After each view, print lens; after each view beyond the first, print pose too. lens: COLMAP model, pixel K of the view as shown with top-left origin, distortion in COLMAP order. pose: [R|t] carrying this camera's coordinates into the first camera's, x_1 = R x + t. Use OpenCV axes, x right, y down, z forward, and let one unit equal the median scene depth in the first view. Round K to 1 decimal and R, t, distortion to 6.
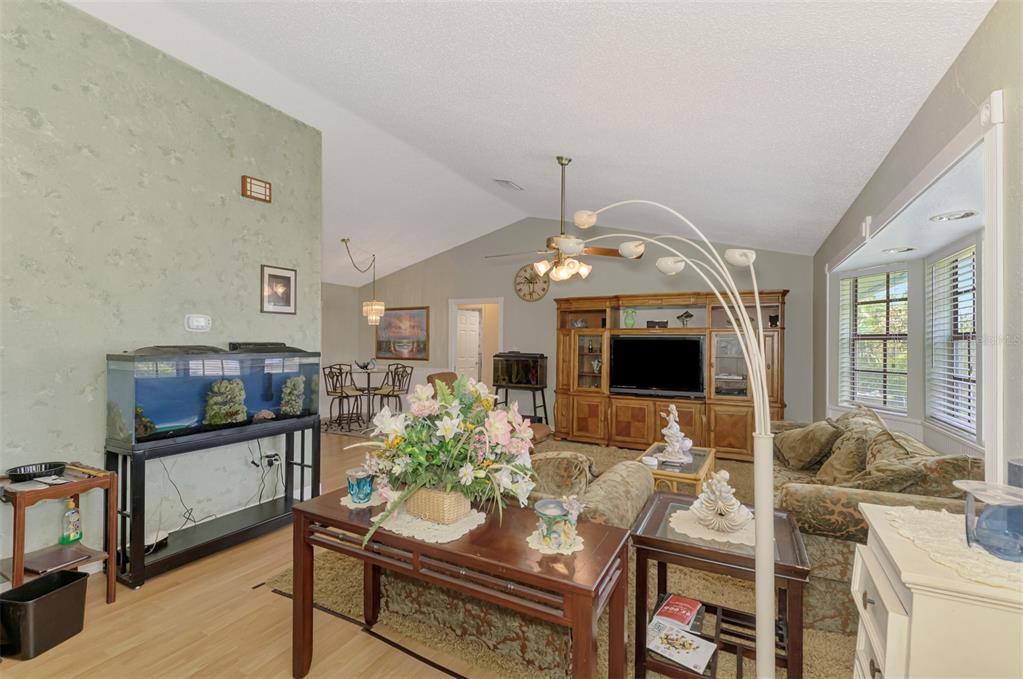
lens RADIAL K [[429.9, 0, 511.5], [0, 429.9, 339.5], [0, 0, 1]] dist [-0.001286, -0.000014]
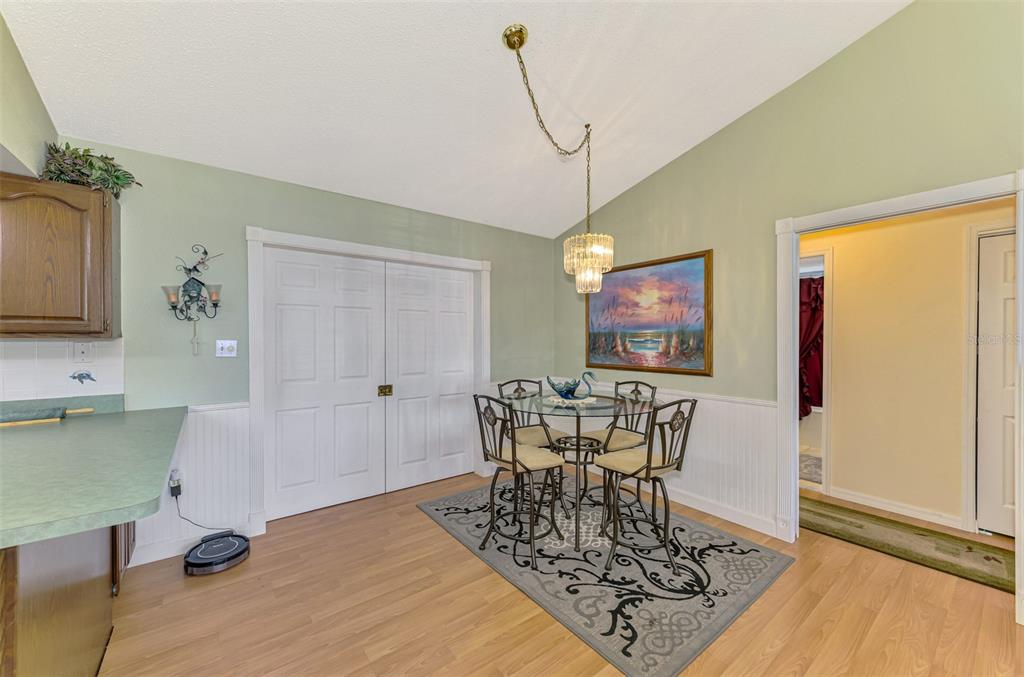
lens RADIAL K [[394.3, 0, 513.5], [0, 394.3, 338.9], [0, 0, 1]] dist [0.001186, 0.000222]
pose [[0.901991, -0.007520, -0.431690, -0.204050], [0.008938, 0.999959, 0.001258, 0.009459], [0.431662, -0.004993, 0.902021, 0.573258]]
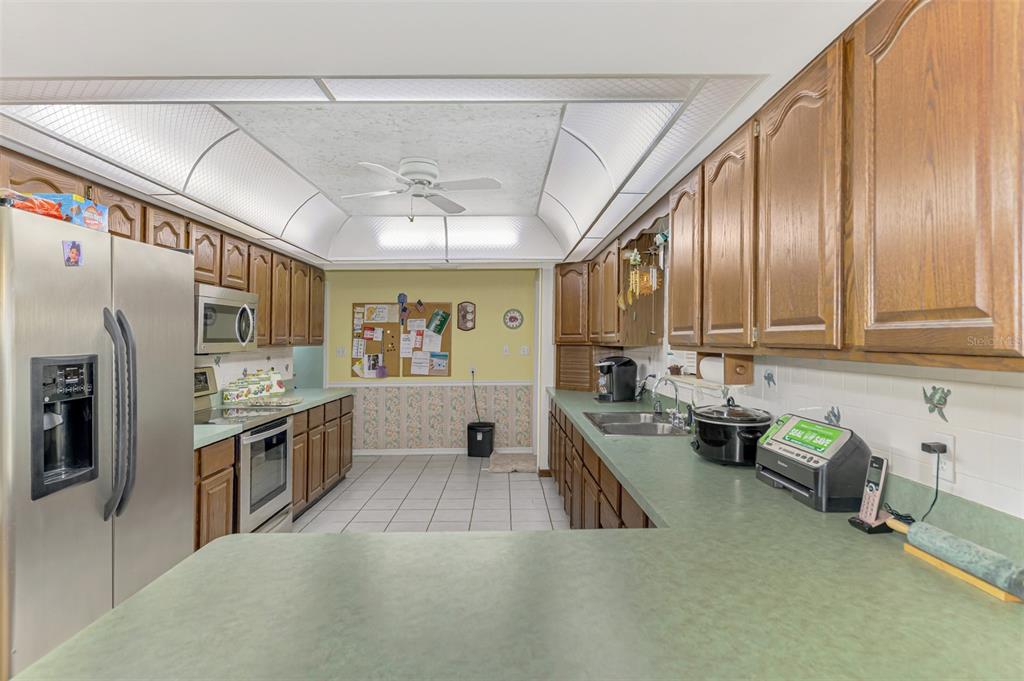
lens RADIAL K [[555.5, 0, 514.5], [0, 555.5, 337.0], [0, 0, 1]] dist [-0.027995, -0.000977]
pose [[-0.887208, -0.004130, -0.461352, -0.429589], [-0.000110, 0.999962, -0.008740, 0.000556], [0.461370, -0.007704, -0.887174, 0.740011]]
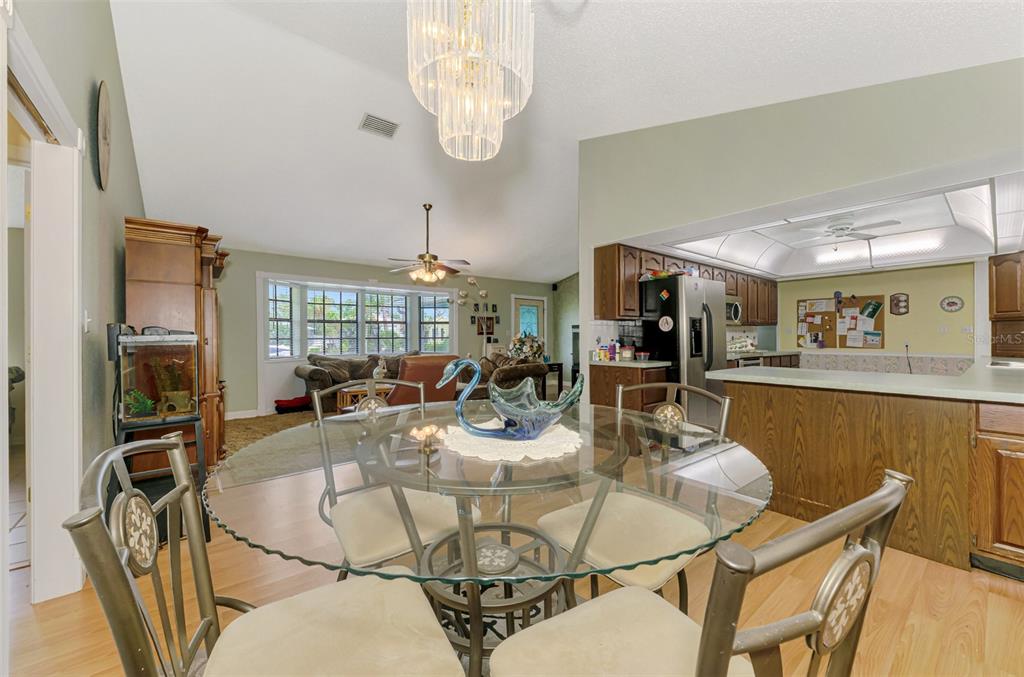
lens RADIAL K [[400.6, 0, 504.2], [0, 400.6, 326.5], [0, 0, 1]] dist [0.001867, 0.000252]
pose [[-0.907056, 0.006323, 0.420962, -0.365488], [-0.004666, 0.999675, -0.025070, 0.032845], [-0.420984, -0.024704, -0.906732, 1.050540]]
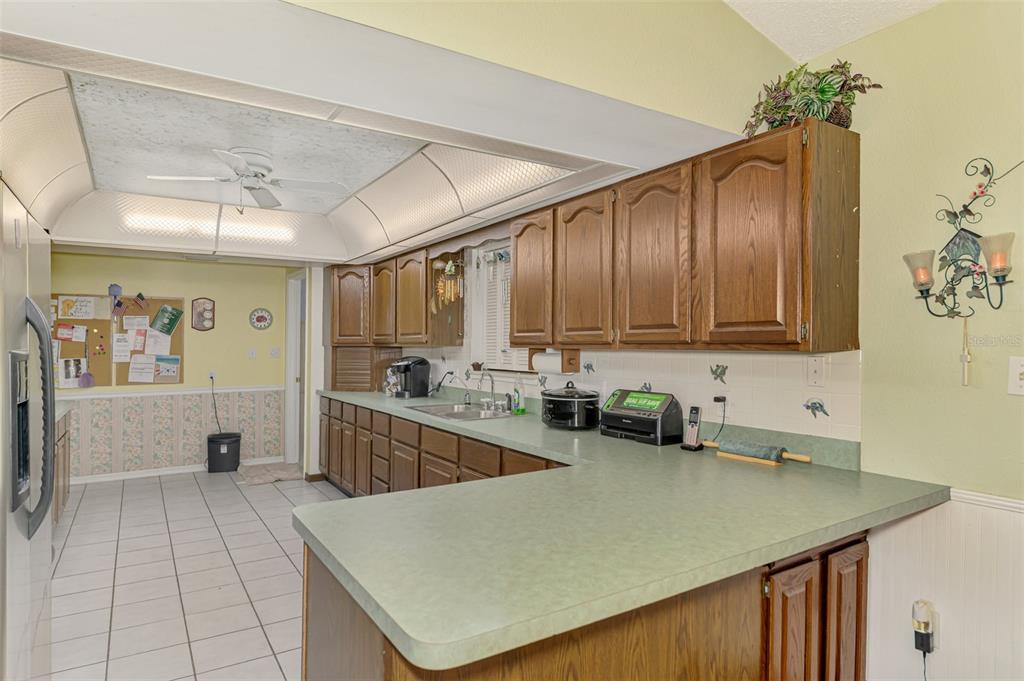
lens RADIAL K [[588.3, 0, 514.6], [0, 588.3, 348.2], [0, 0, 1]] dist [0.001636, -0.001196]
pose [[-0.512690, 0.000979, -0.858573, -0.284309], [-0.001202, 0.999998, 0.001858, 0.005054], [0.858573, 0.001985, -0.512688, 0.717679]]
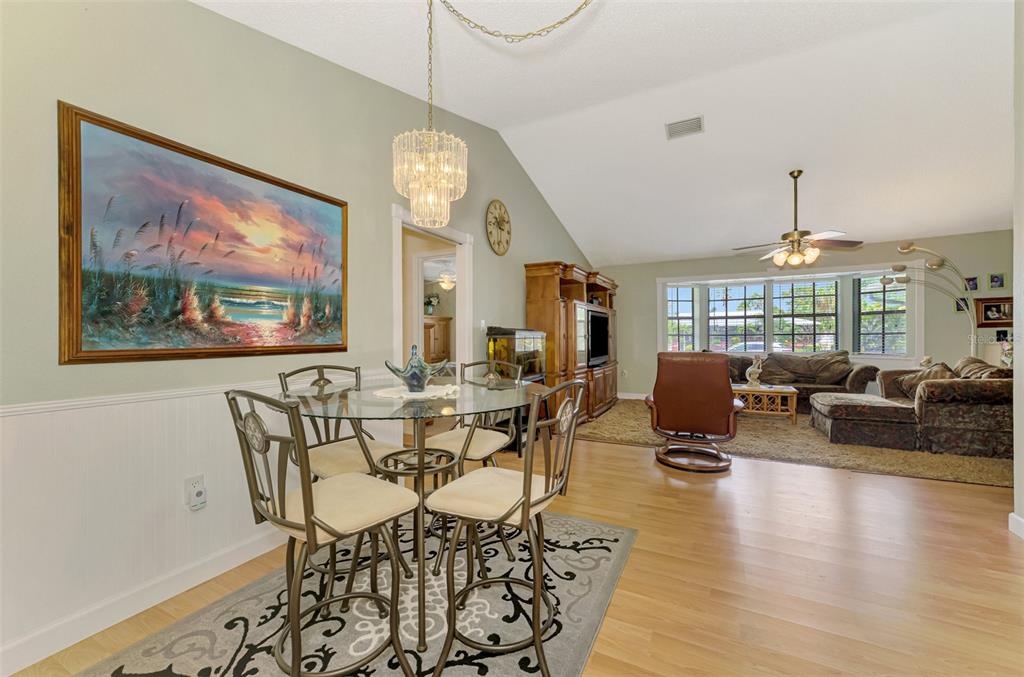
lens RADIAL K [[394.3, 0, 513.5], [0, 394.3, 338.9], [0, 0, 1]] dist [0.001186, 0.000222]
pose [[0.015696, -0.013549, 0.999785, -0.532481], [0.004671, 0.999898, 0.013477, 0.035127], [-0.999866, 0.004458, 0.015758, 0.870109]]
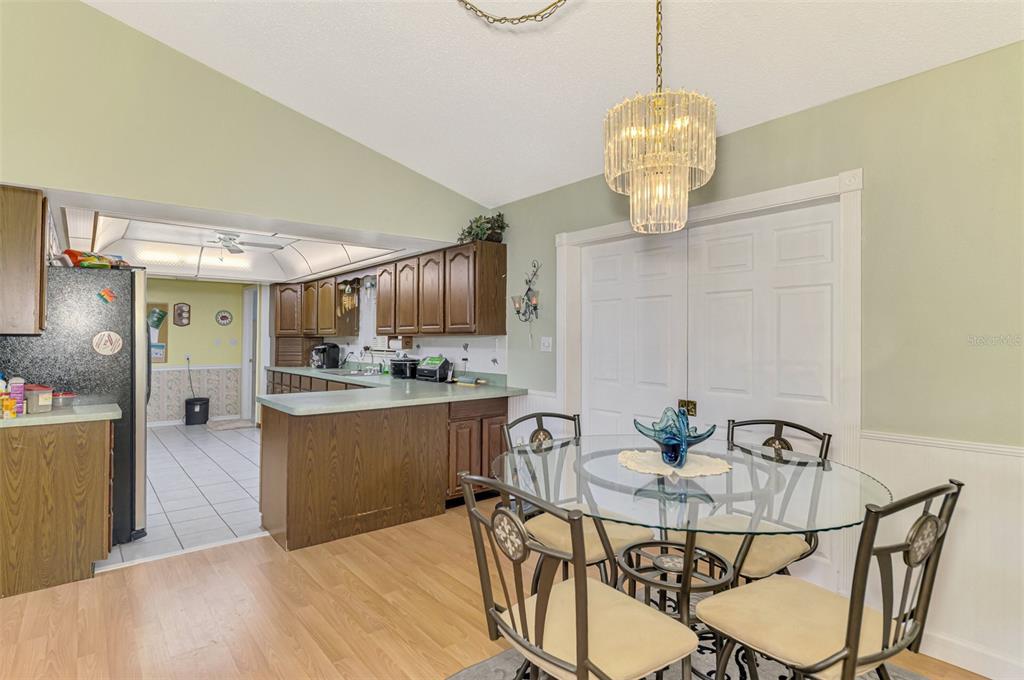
lens RADIAL K [[526.0, 0, 512.0], [0, 526.0, 340.0], [0, 0, 1]] dist [-0.002359, -0.000576]
pose [[-0.409965, -0.004008, -0.912093, -0.078932], [-0.001475, 0.999992, -0.003731, 0.013397], [0.912100, -0.000185, -0.409967, 0.956016]]
